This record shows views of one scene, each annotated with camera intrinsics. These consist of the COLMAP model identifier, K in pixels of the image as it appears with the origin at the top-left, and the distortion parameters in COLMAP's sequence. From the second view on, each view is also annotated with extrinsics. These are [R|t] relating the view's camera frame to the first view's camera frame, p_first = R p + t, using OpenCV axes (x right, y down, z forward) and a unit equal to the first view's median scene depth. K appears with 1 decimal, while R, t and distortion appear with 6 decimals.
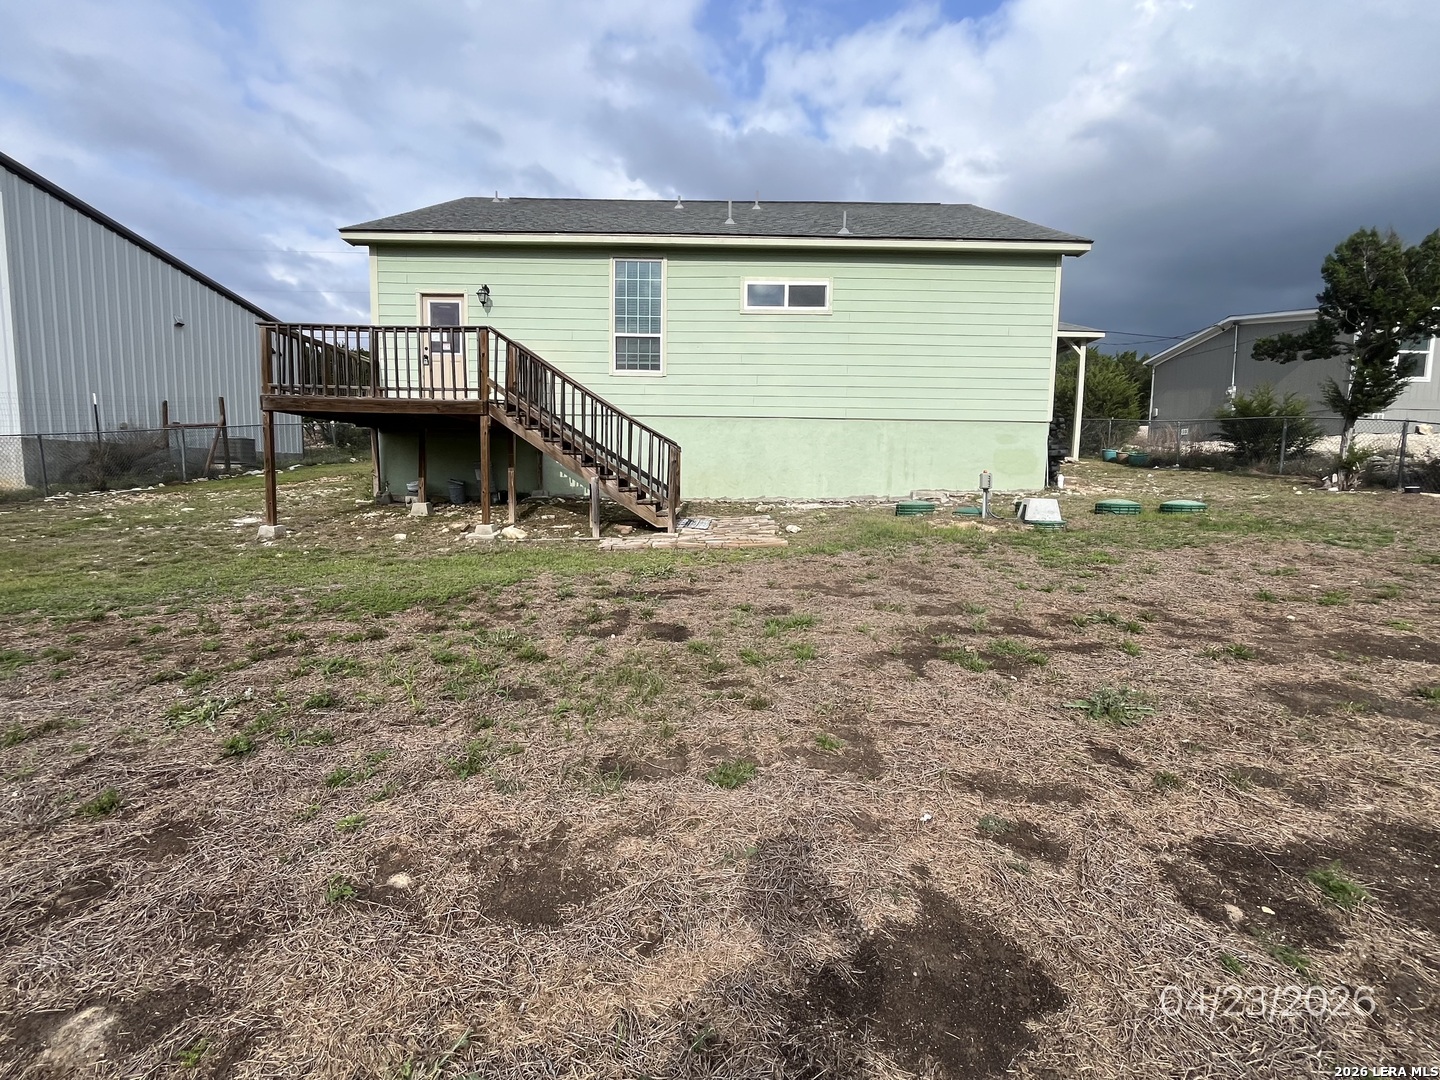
lens RADIAL K [[646.3, 0, 708.6], [0, 646.3, 545.3], [0, 0, 1]] dist [-0.003409, -0.000587]
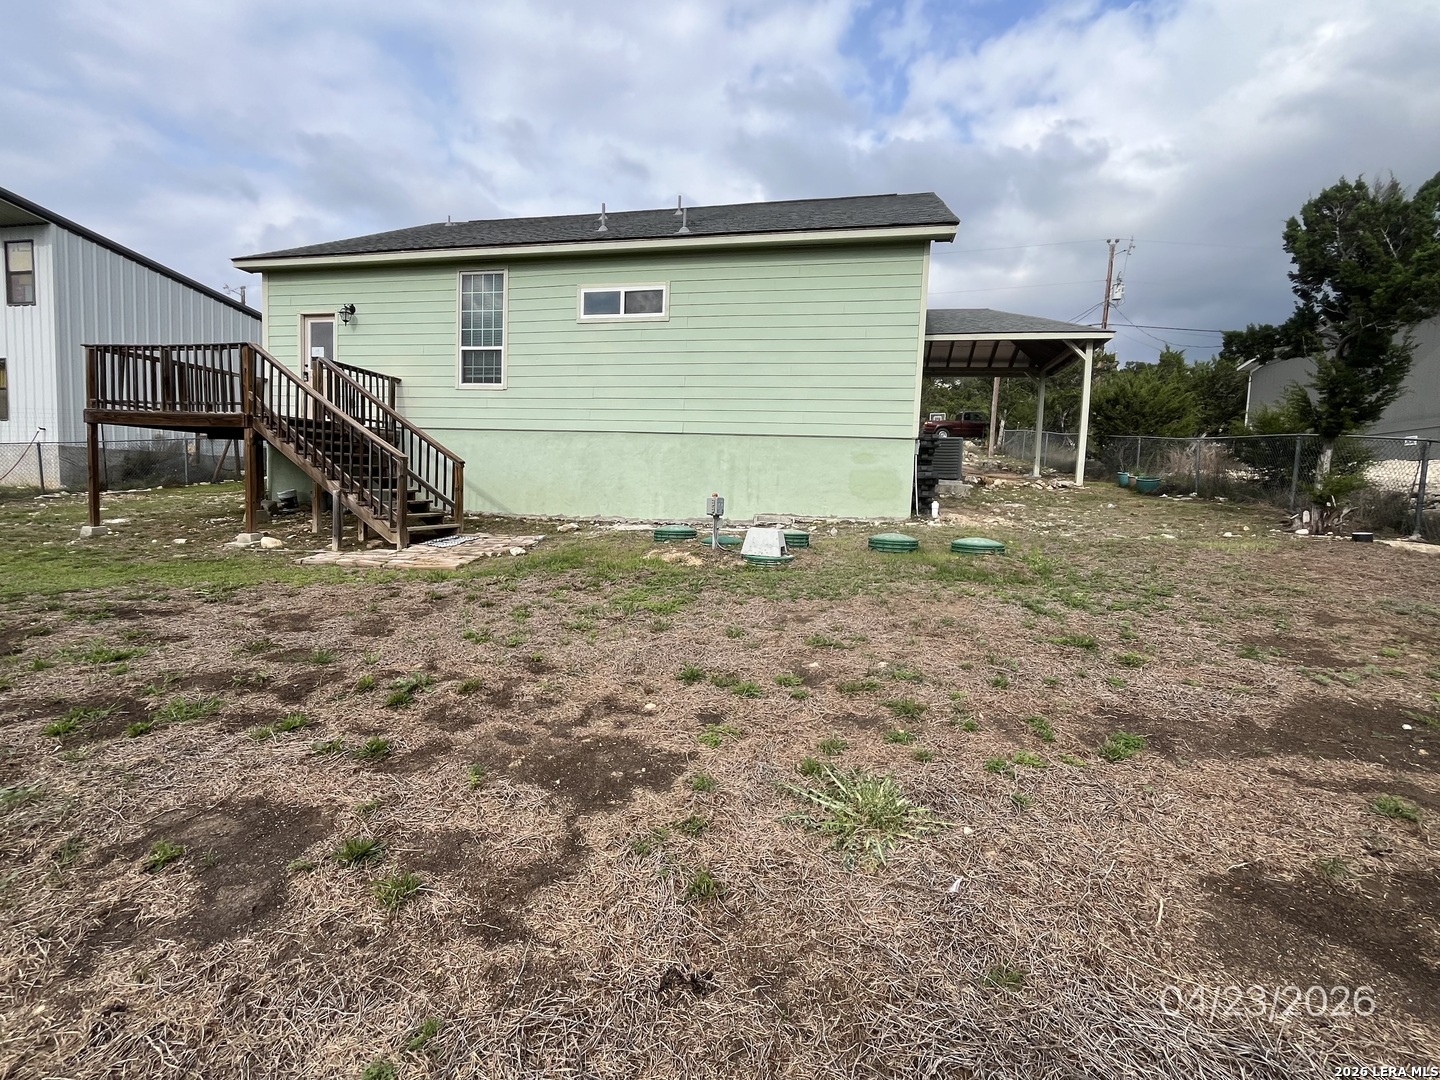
lens RADIAL K [[646.3, 0, 720.4], [0, 646.3, 527.4], [0, 0, 1]] dist [-0.003409, -0.000587]
pose [[0.973391, 0.037948, -0.225985, 0.468847], [-0.049139, 0.997818, -0.044106, -0.026132], [0.223818, 0.054037, 0.973132, 0.134333]]
